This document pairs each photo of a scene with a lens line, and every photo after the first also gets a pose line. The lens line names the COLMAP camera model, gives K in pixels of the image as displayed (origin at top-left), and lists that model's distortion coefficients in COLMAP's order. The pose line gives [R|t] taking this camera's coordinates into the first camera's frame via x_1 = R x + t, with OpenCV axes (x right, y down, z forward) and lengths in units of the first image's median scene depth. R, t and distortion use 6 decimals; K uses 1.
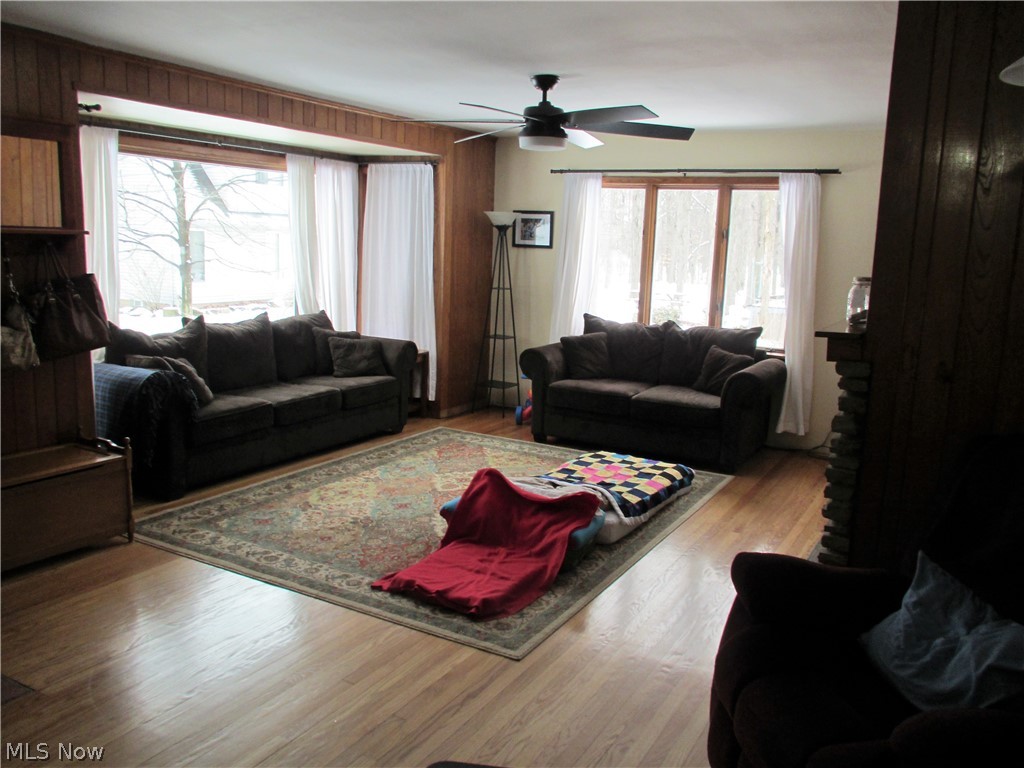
lens RADIAL K [[861.3, 0, 512.0], [0, 861.3, 384.0], [0, 0, 1]] dist [-0.019627, -0.004819]
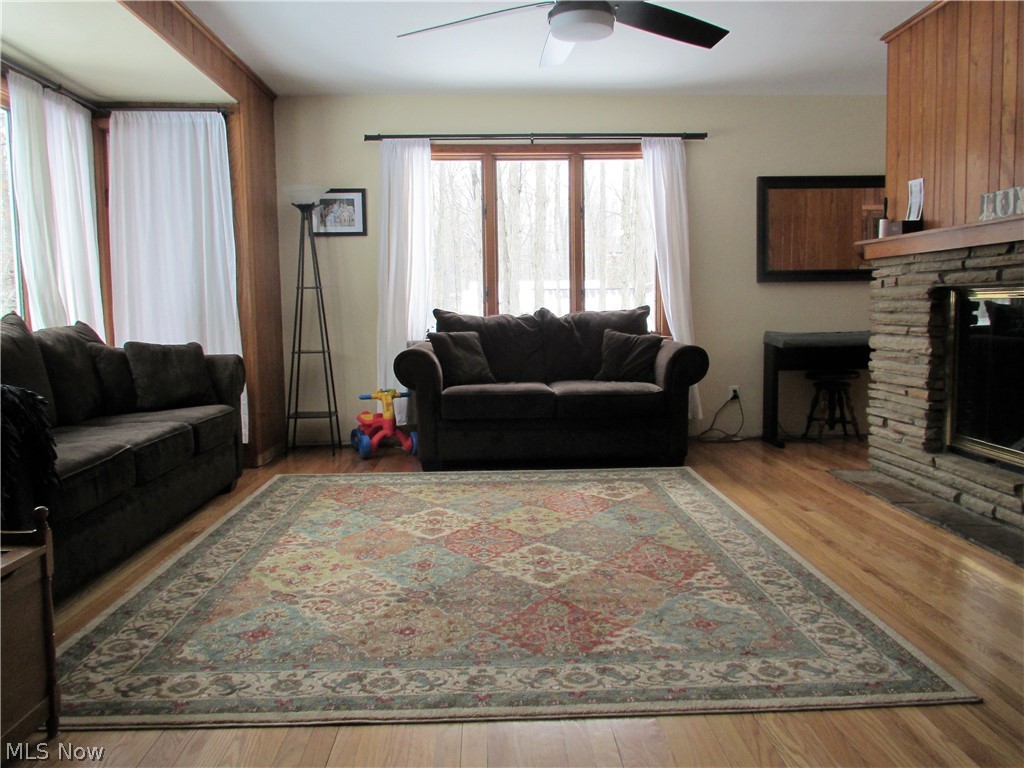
lens RADIAL K [[861.3, 0, 512.0], [0, 861.3, 384.0], [0, 0, 1]] dist [-0.019627, -0.004819]
pose [[0.847434, -0.092320, 0.522813, -0.362624], [0.133273, 0.990224, -0.041168, 0.038986], [-0.513901, 0.104564, 0.851453, 0.368224]]
